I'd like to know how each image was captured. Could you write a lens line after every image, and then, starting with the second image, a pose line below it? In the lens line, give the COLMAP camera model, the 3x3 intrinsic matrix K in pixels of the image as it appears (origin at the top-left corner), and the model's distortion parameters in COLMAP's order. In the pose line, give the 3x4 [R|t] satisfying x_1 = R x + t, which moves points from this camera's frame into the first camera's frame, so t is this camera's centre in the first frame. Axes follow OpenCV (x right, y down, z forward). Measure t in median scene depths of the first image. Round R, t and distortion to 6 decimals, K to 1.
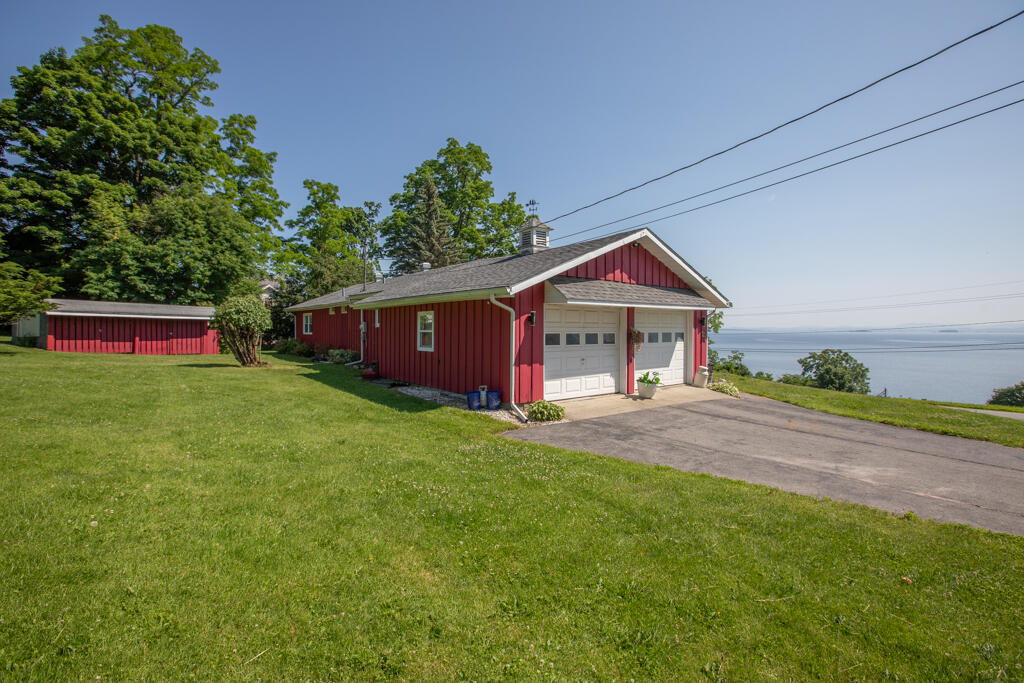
lens RADIAL K [[476.0, 0, 511.7], [0, 476.0, 332.5], [0, 0, 1]] dist [-0.044504, 0.019972]
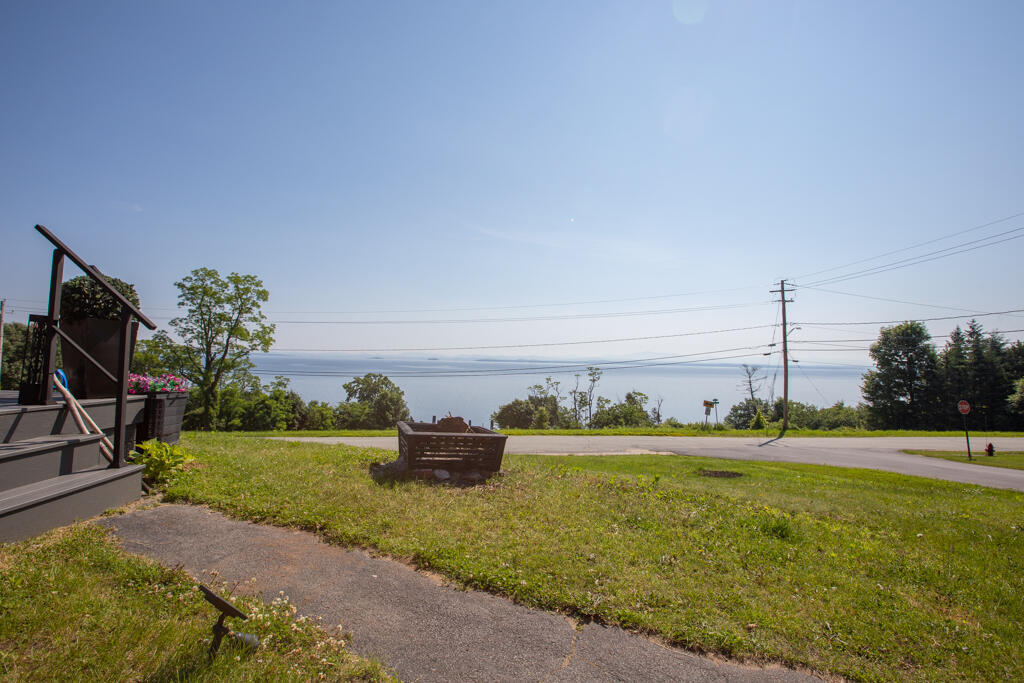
lens RADIAL K [[481.5, 0, 512.0], [0, 481.5, 341.5], [0, 0, 1]] dist [-0.037515, 0.000846]
pose [[0.600109, 0.046552, 0.798562, 0.285345], [-0.019809, 0.998864, -0.043342, 0.043516], [-0.799673, 0.010191, 0.600350, 1.073716]]
